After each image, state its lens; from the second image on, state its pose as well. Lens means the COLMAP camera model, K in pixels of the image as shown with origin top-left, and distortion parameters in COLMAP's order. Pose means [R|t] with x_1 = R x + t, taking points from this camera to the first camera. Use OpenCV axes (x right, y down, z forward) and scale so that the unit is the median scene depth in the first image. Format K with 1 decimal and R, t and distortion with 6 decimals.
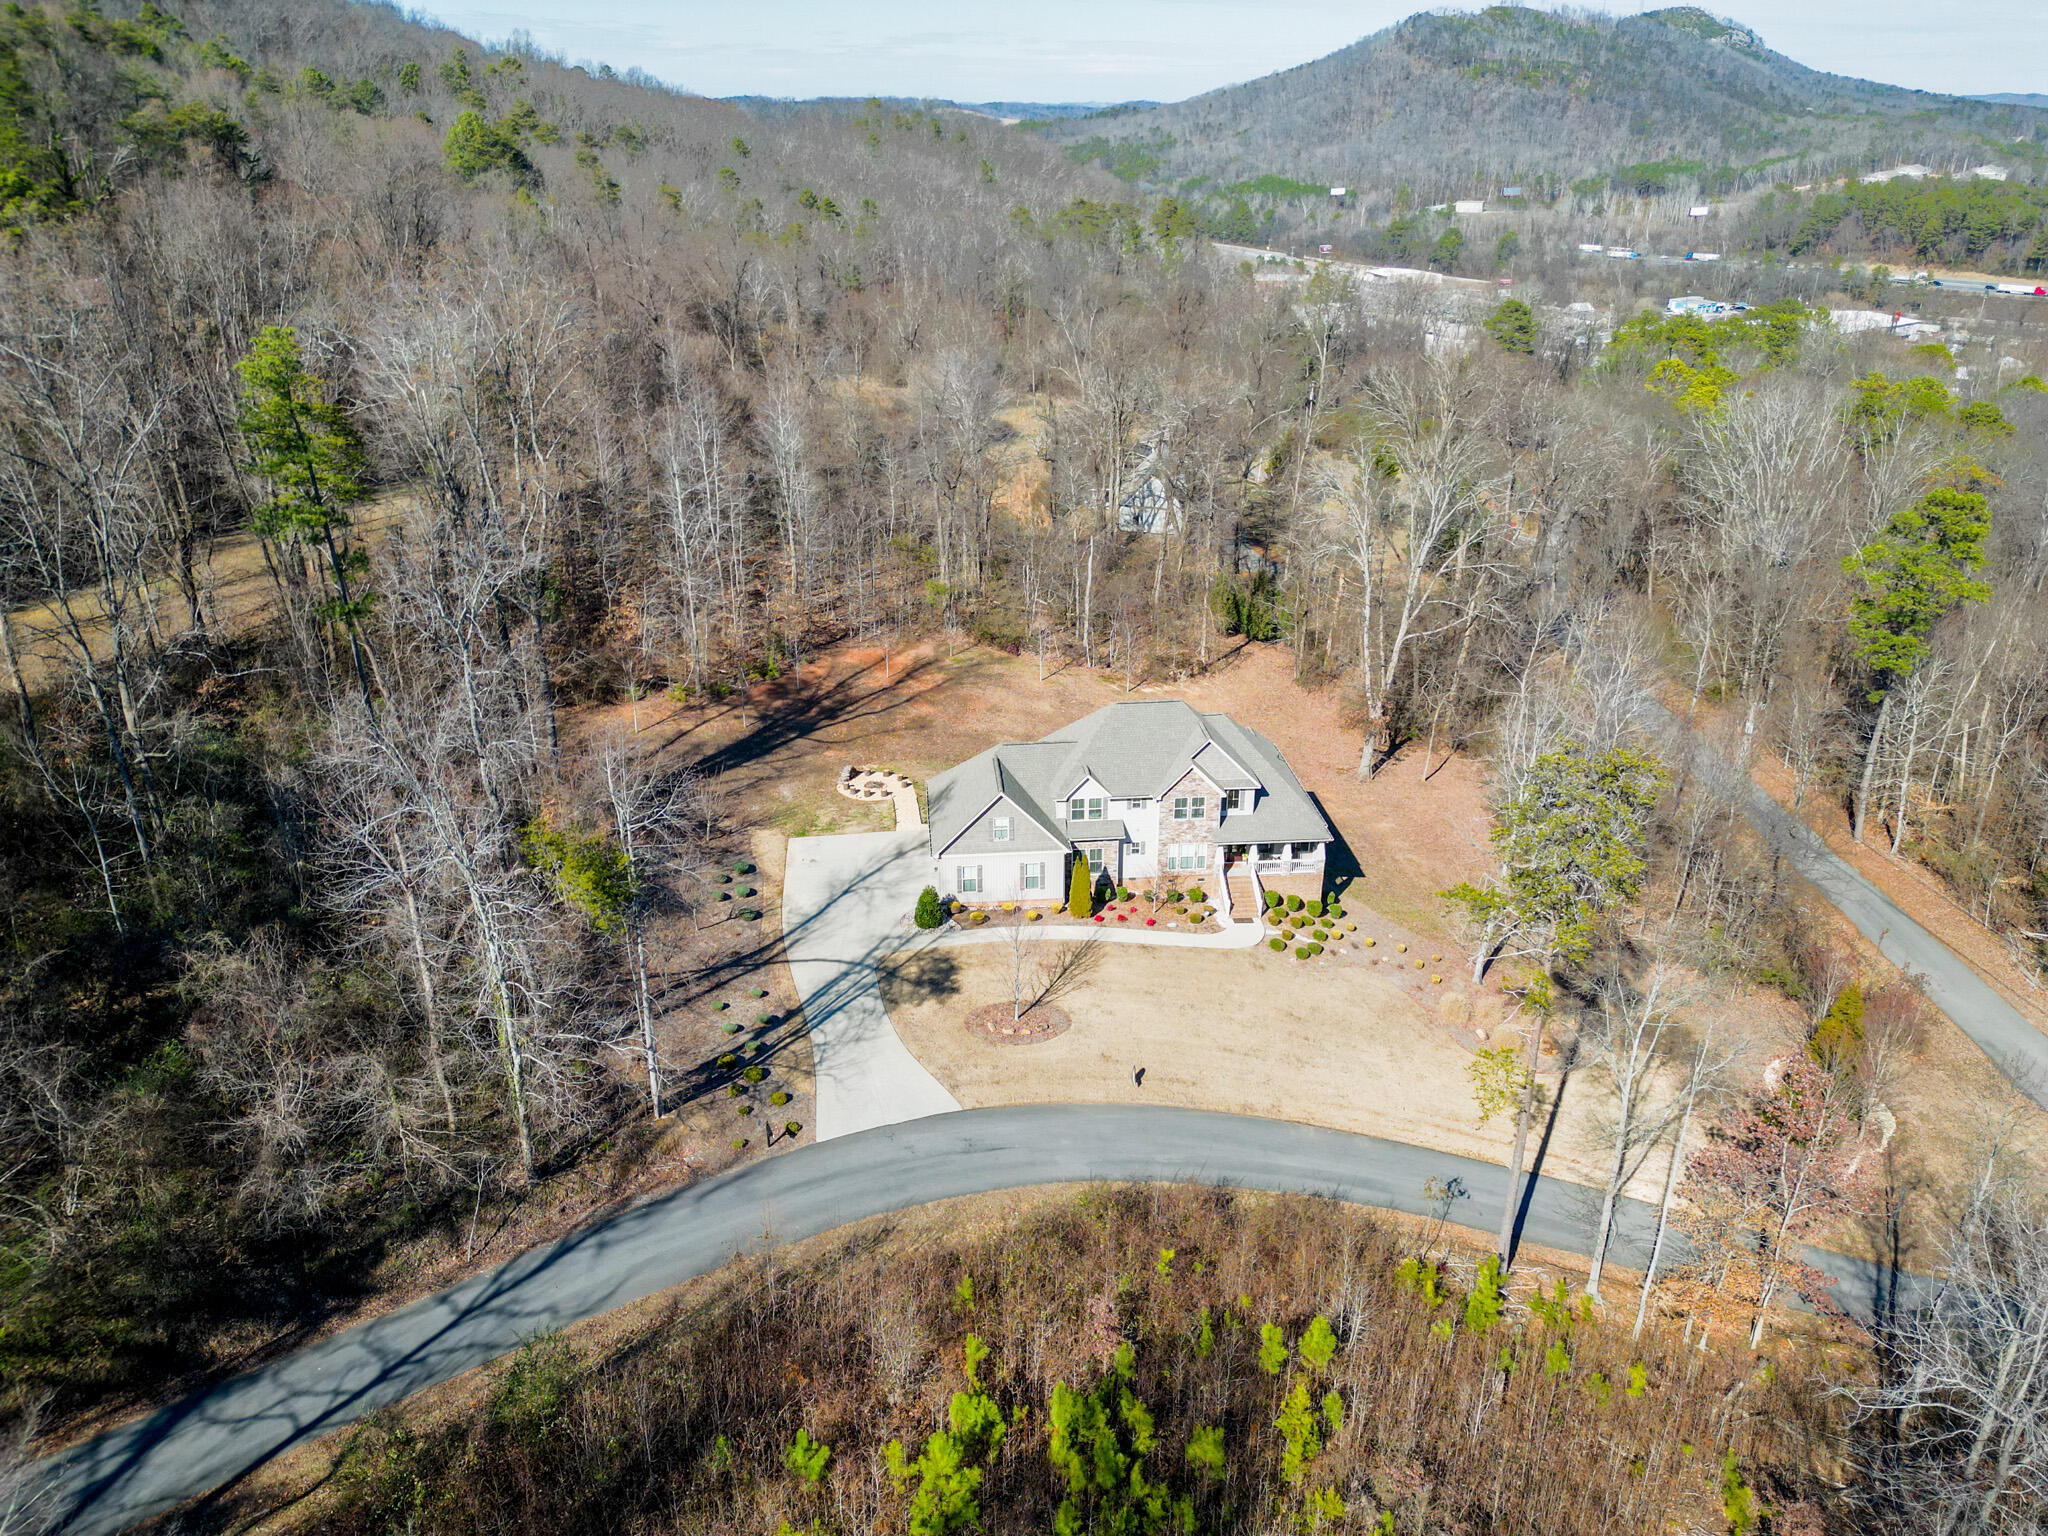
lens RADIAL K [[1452.1, 0, 1021.8], [0, 1452.1, 751.2], [0, 0, 1]] dist [0.041676, -0.008387]
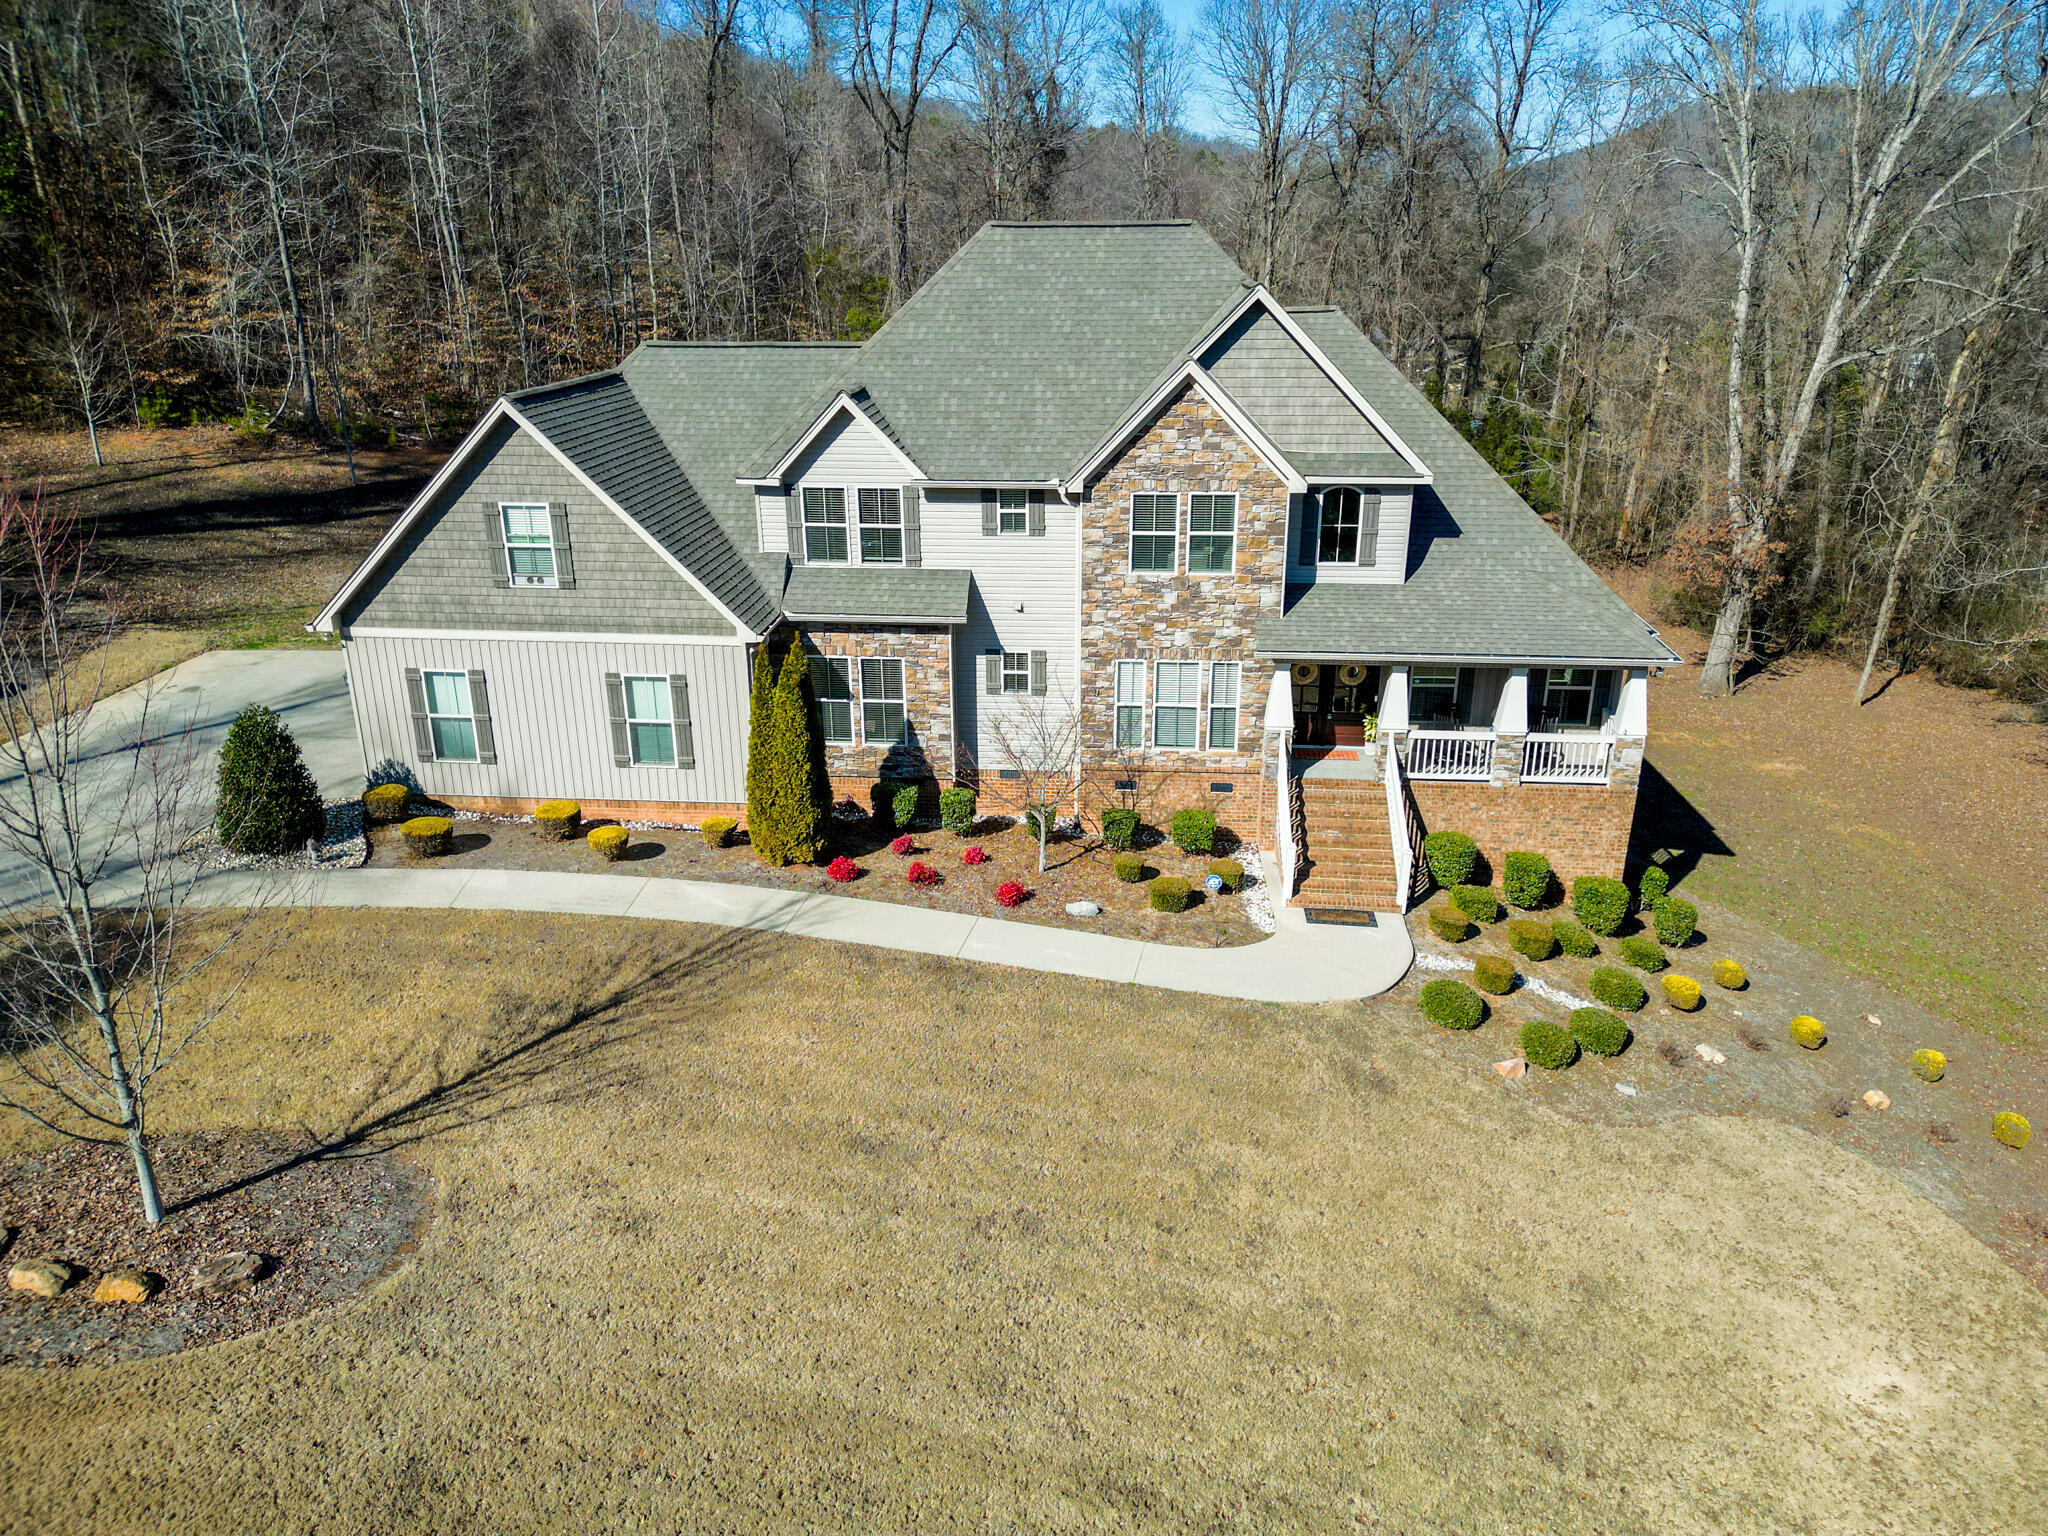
lens RADIAL K [[1452.1, 0, 1026.8], [0, 1452.1, 777.0], [0, 0, 1]] dist [0.041676, -0.008387]
pose [[0.986204, 0.059755, -0.154375, 0.132431], [-0.066968, 0.996873, -0.041948, 0.103840], [0.151385, 0.051707, 0.987122, 0.696816]]
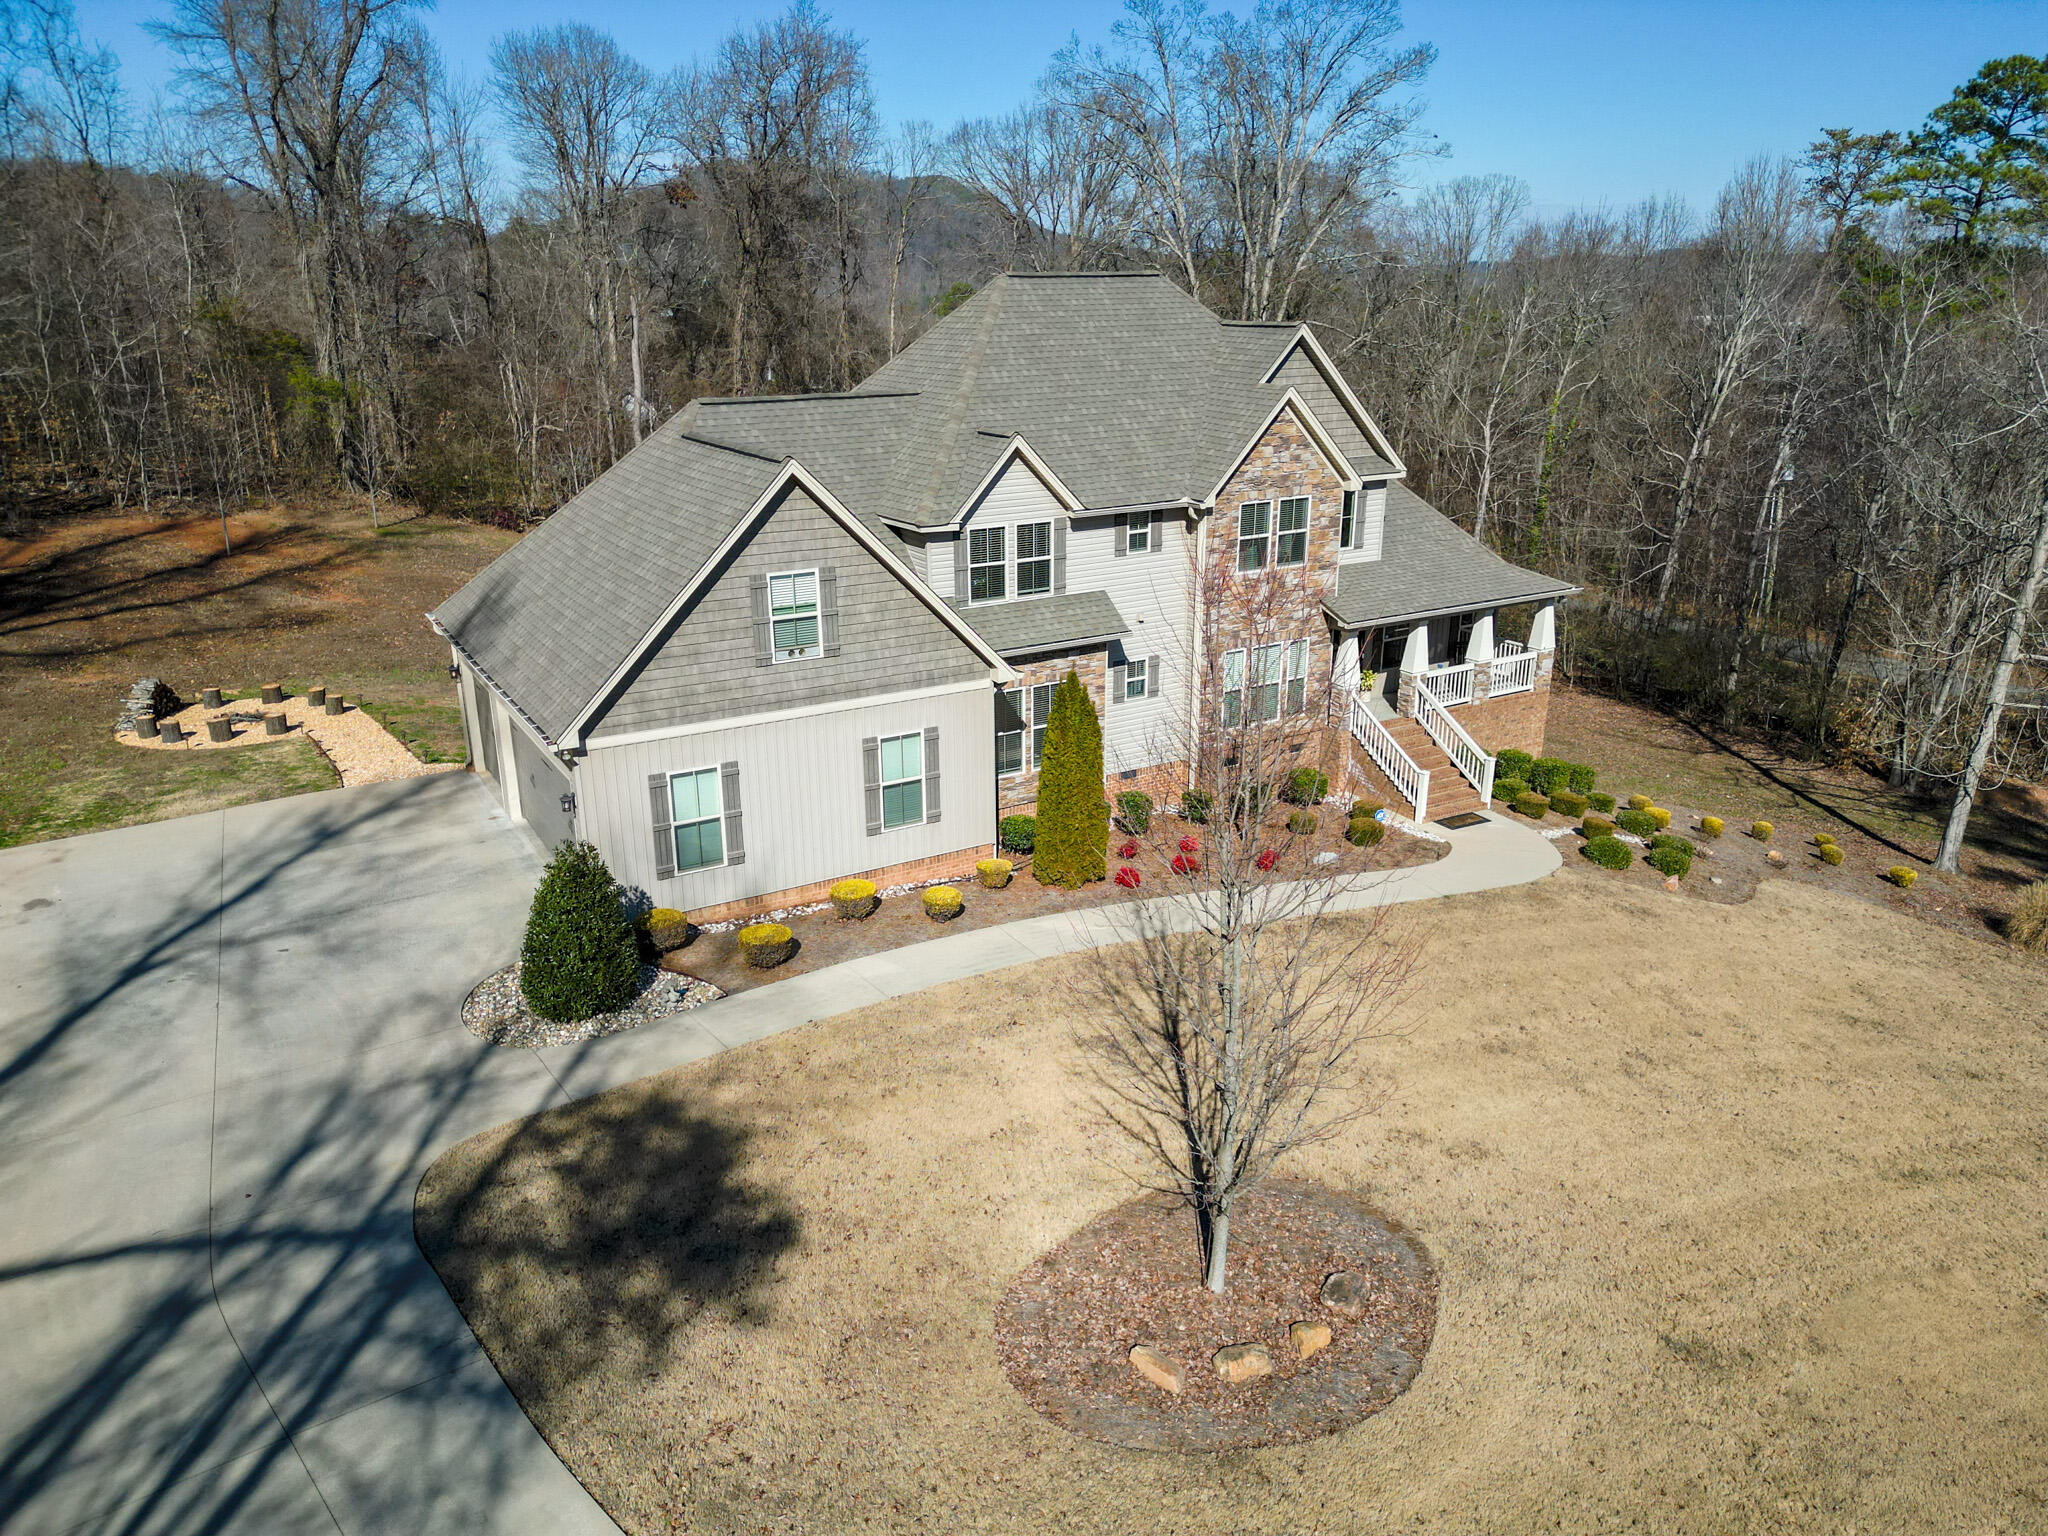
lens RADIAL K [[1452.1, 0, 1037.5], [0, 1452.1, 772.2], [0, 0, 1]] dist [0.041676, -0.008387]
pose [[0.899976, -0.142825, 0.411879, -0.089157], [0.176573, 0.983265, -0.044858, 0.101104], [-0.398580, 0.113097, 0.910134, 0.705090]]
